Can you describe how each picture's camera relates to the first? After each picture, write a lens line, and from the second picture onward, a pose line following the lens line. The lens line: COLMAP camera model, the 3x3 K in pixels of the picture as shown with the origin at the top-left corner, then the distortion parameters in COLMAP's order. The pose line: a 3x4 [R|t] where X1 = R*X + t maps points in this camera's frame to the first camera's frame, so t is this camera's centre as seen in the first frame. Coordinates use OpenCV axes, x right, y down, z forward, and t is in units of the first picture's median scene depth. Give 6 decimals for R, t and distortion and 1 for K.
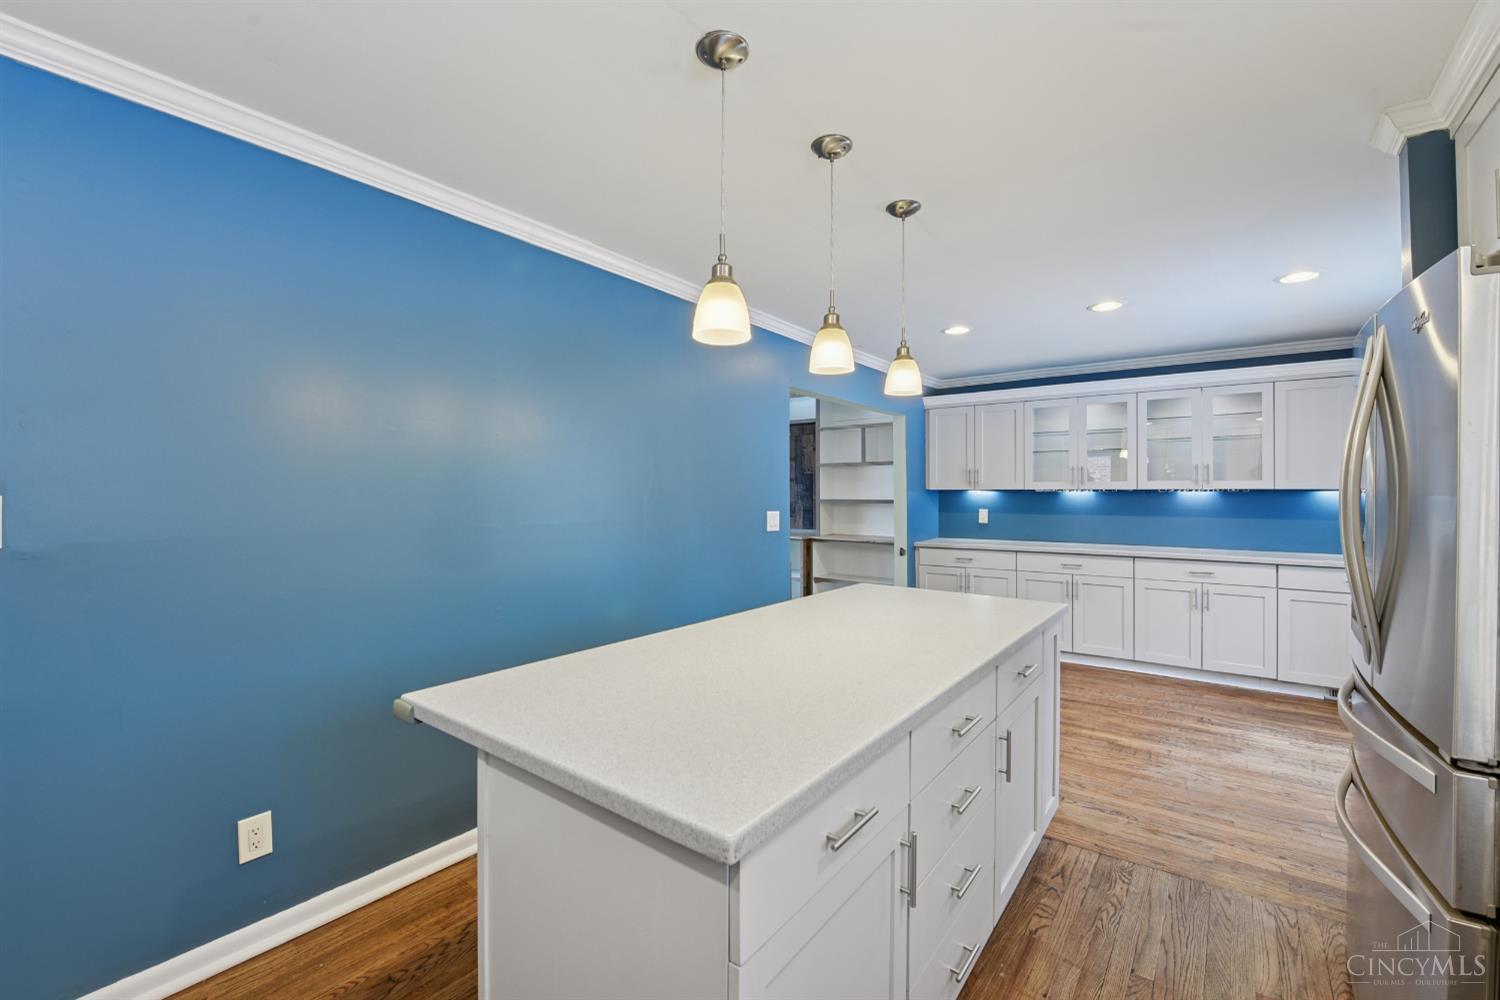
lens RADIAL K [[639.0, 0, 743.3], [0, 639.0, 491.0], [0, 0, 1]] dist [-0.012247, -0.001444]
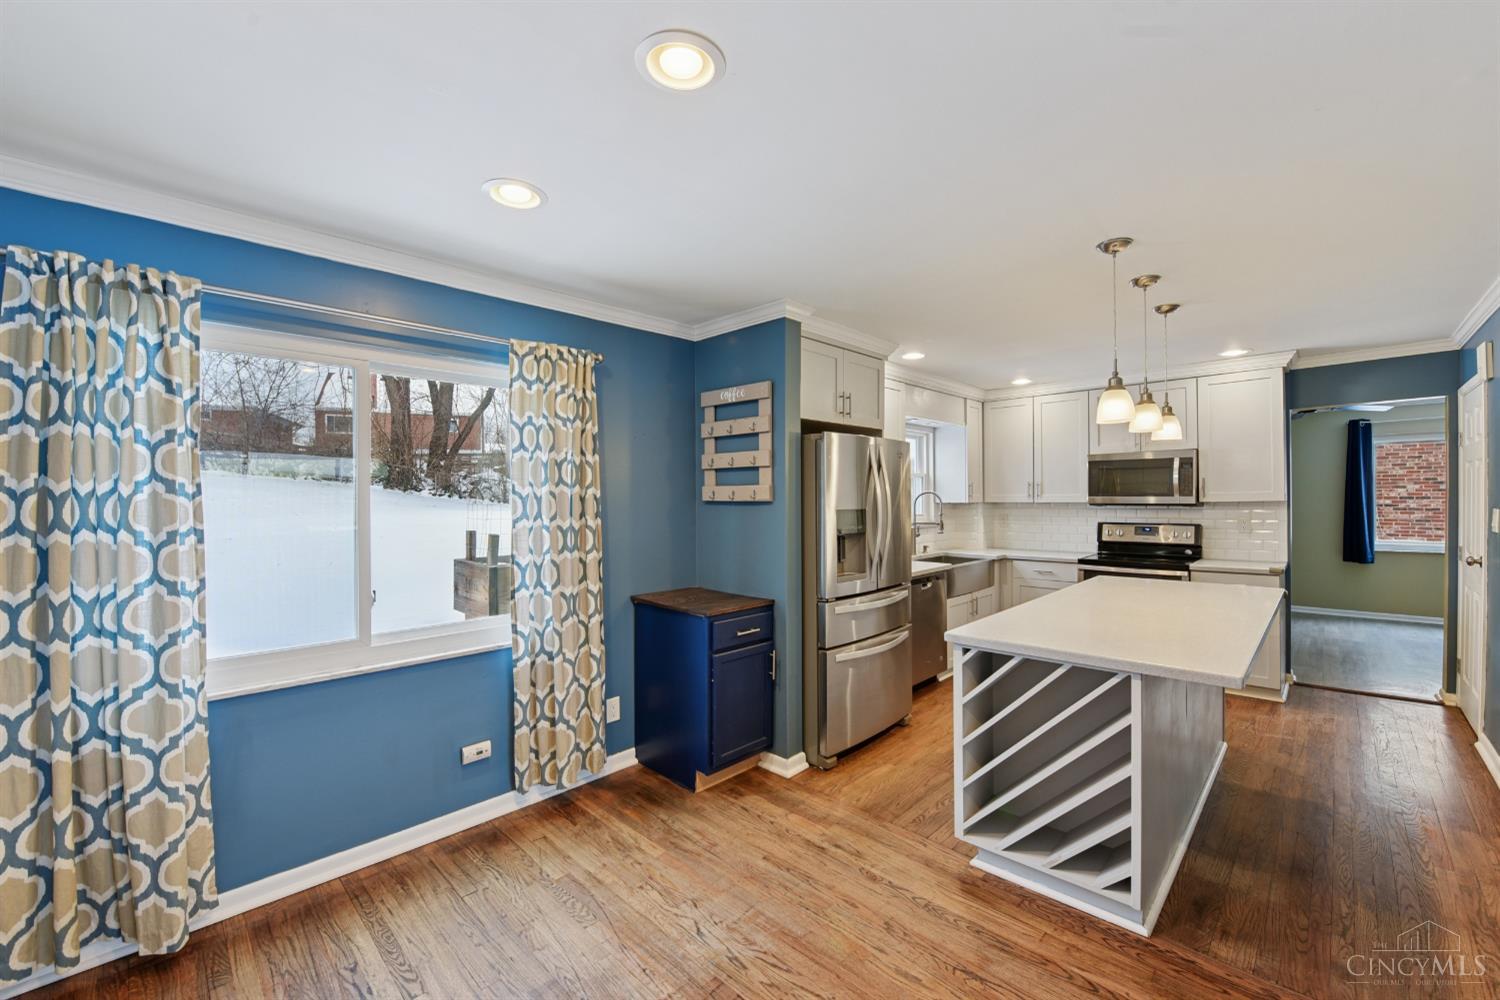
lens RADIAL K [[604.4, 0, 759.2], [0, 604.4, 498.2], [0, 0, 1]] dist [-0.015577, -0.000908]
pose [[-0.993512, 0.015293, 0.112690, 0.380373], [0.017203, 0.999724, 0.016001, -0.016239], [-0.112414, 0.017836, -0.993501, 1.069876]]
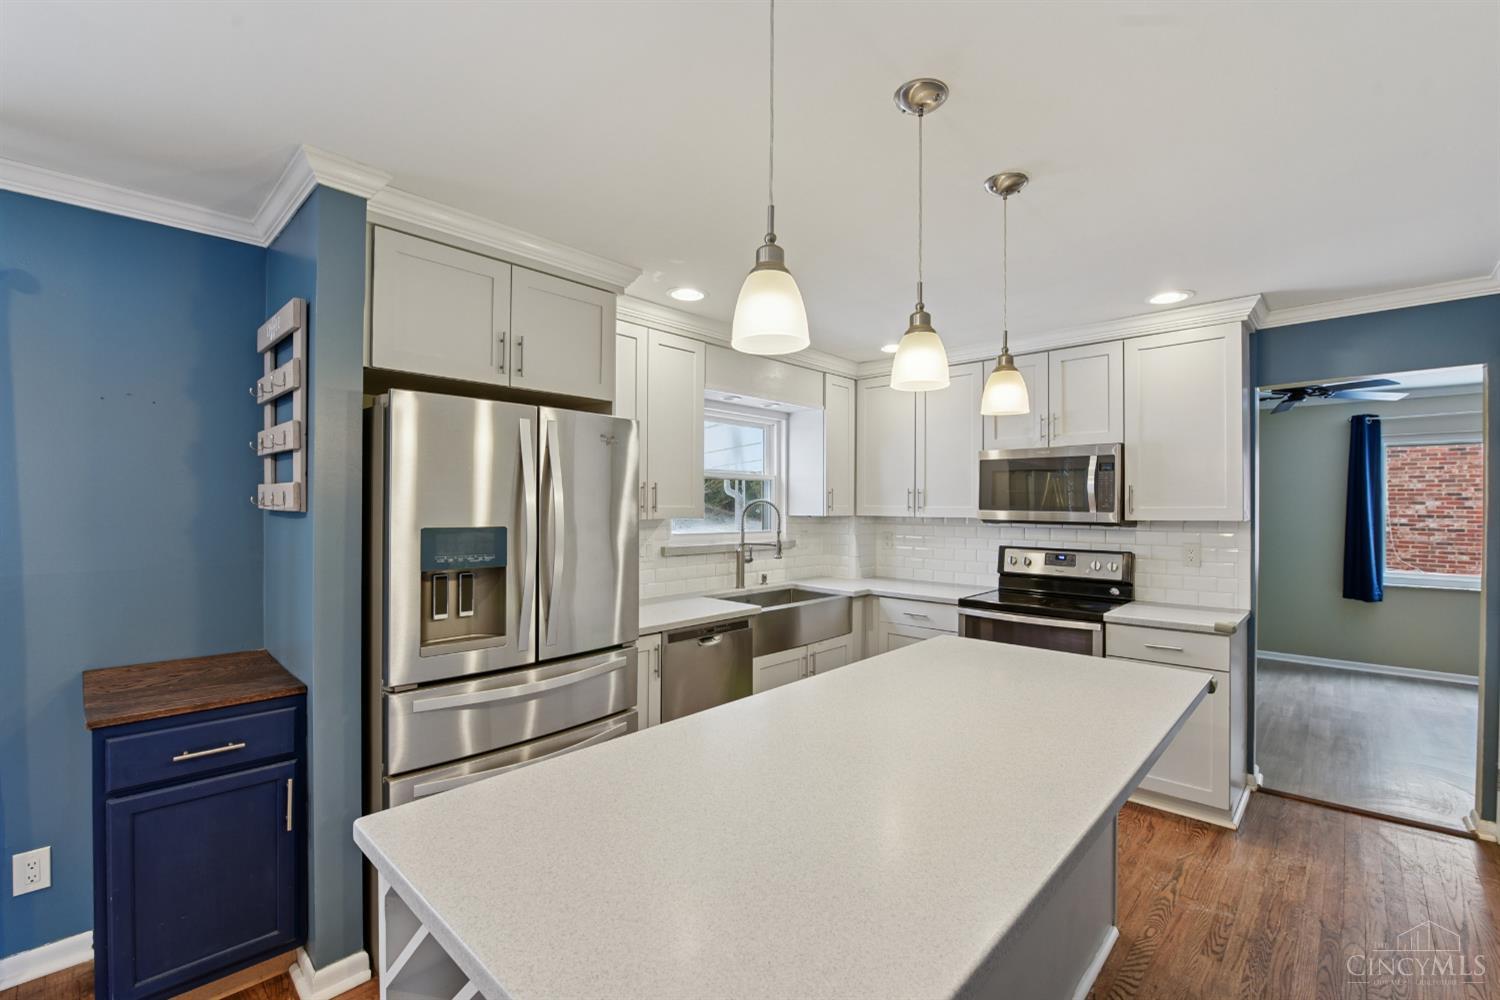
lens RADIAL K [[639.0, 0, 760.7], [0, 639.0, 501.5], [0, 0, 1]] dist [-0.012247, -0.001444]
pose [[-0.995331, 0.001541, 0.096506, 0.116212], [0.002473, 0.999951, 0.009539, -0.011171], [-0.096487, 0.009733, -0.995287, 0.769265]]
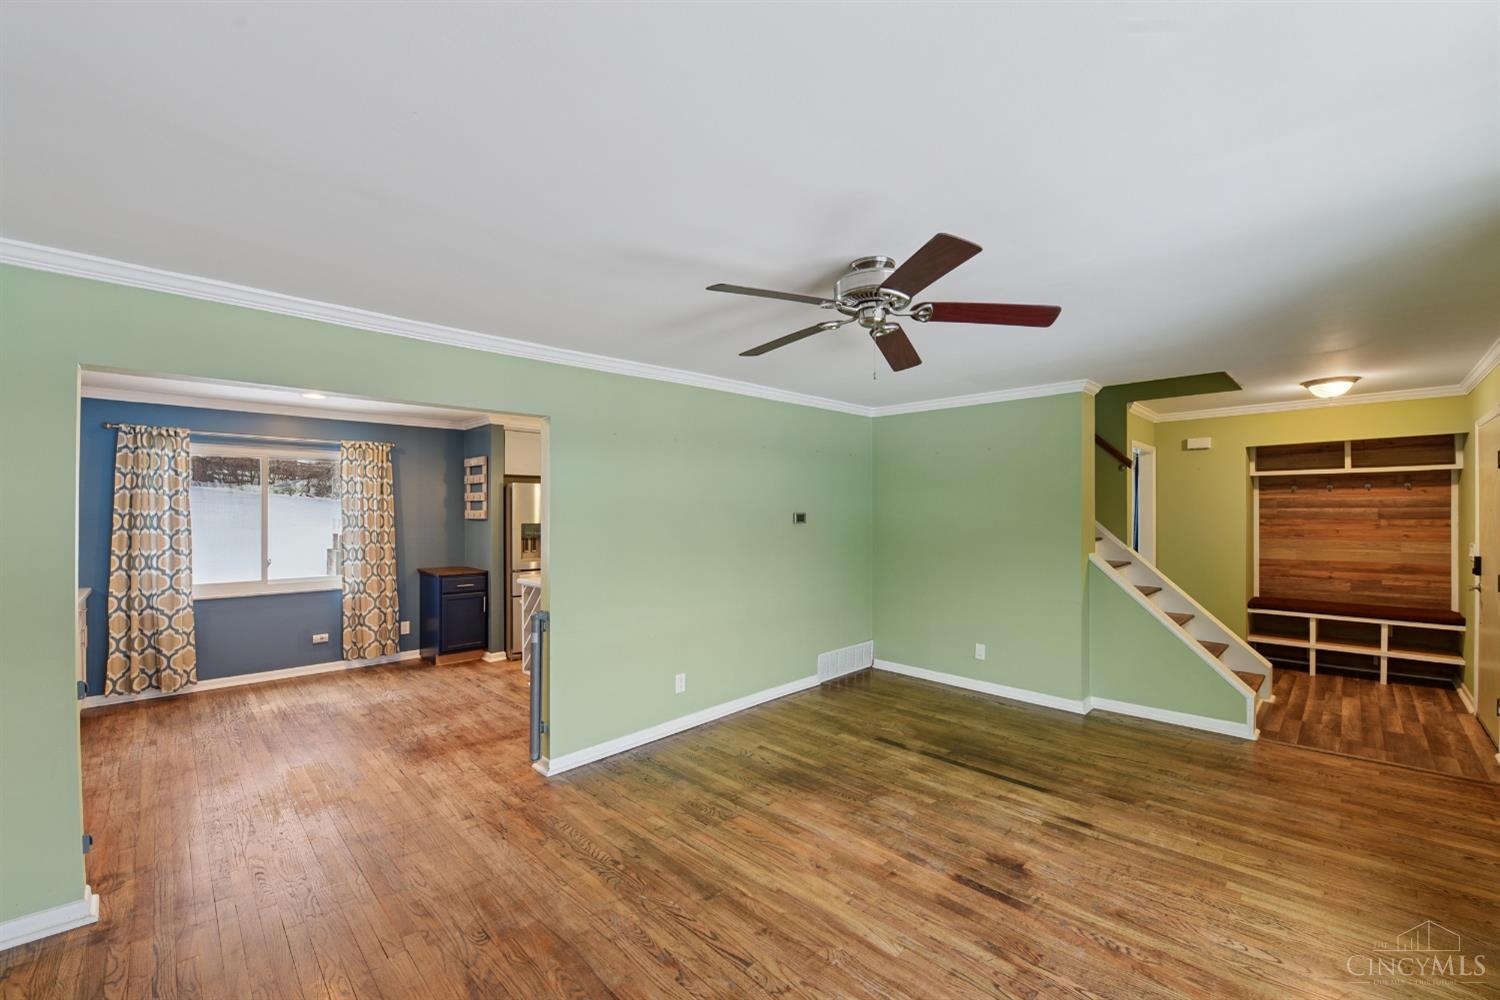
lens RADIAL K [[604.4, 0, 756.2], [0, 604.4, 512.7], [0, 0, 1]] dist [-0.015577, -0.000908]
pose [[-0.991146, 0.011365, 0.132286, -0.296627], [0.012965, 0.999853, 0.011241, -0.022031], [-0.132139, 0.012857, -0.991148, 1.594583]]
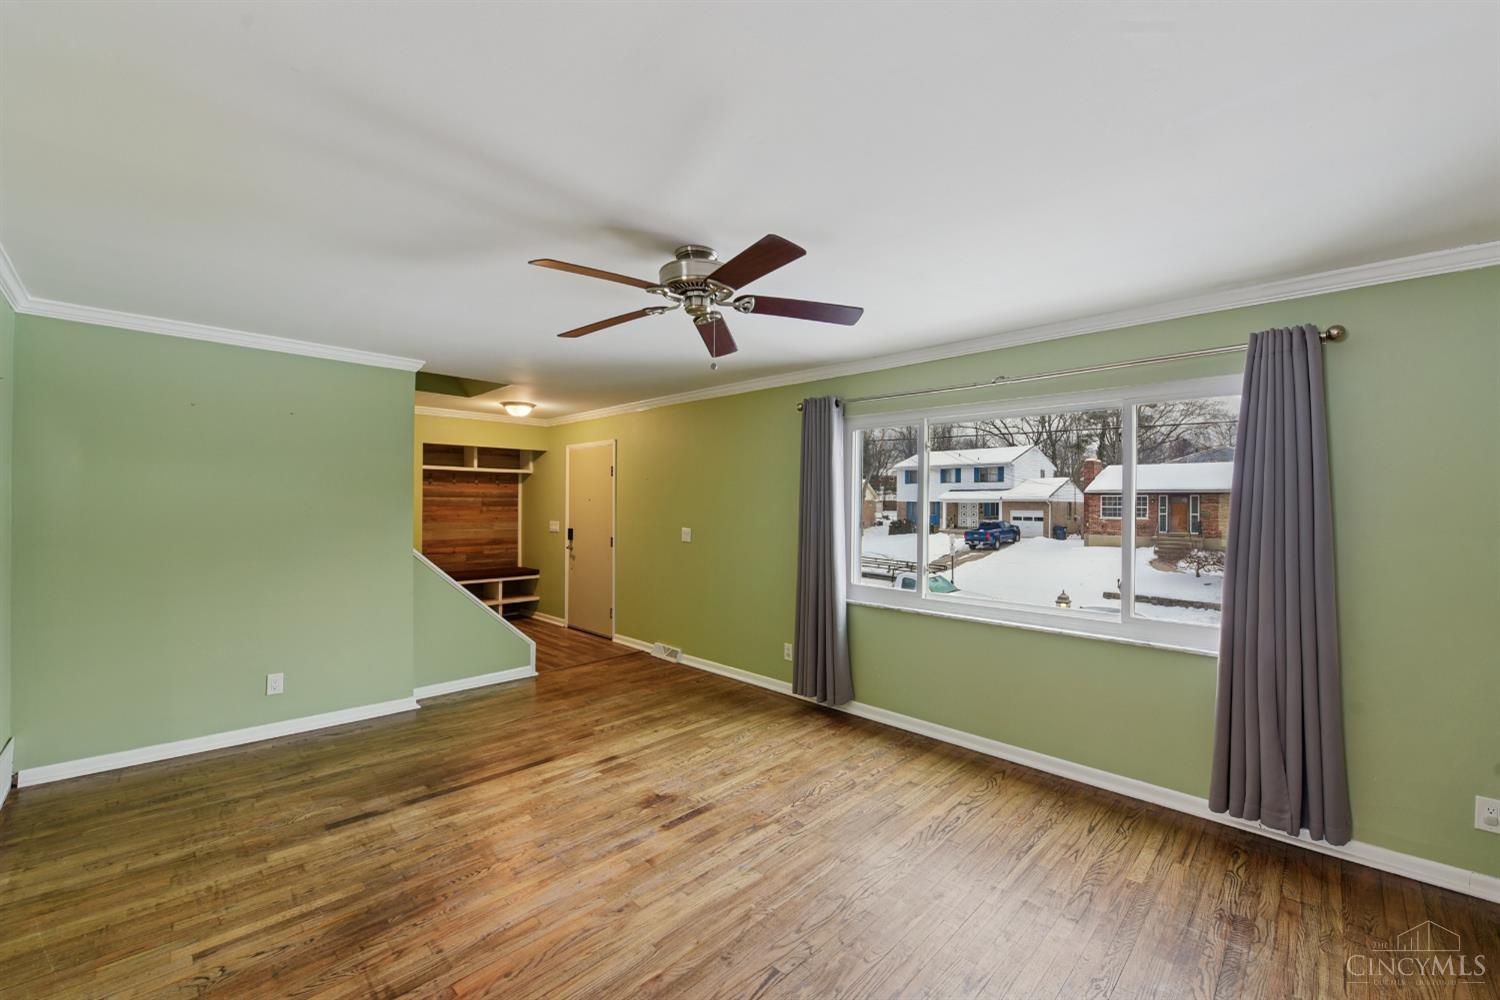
lens RADIAL K [[604.4, 0, 765.4], [0, 604.4, 500.2], [0, 0, 1]] dist [-0.015577, -0.000908]
pose [[-0.107331, 0.000942, -0.994223, 0.160174], [-0.017354, 0.999845, 0.002821, -0.014439], [0.994072, 0.017557, -0.107299, 1.216079]]
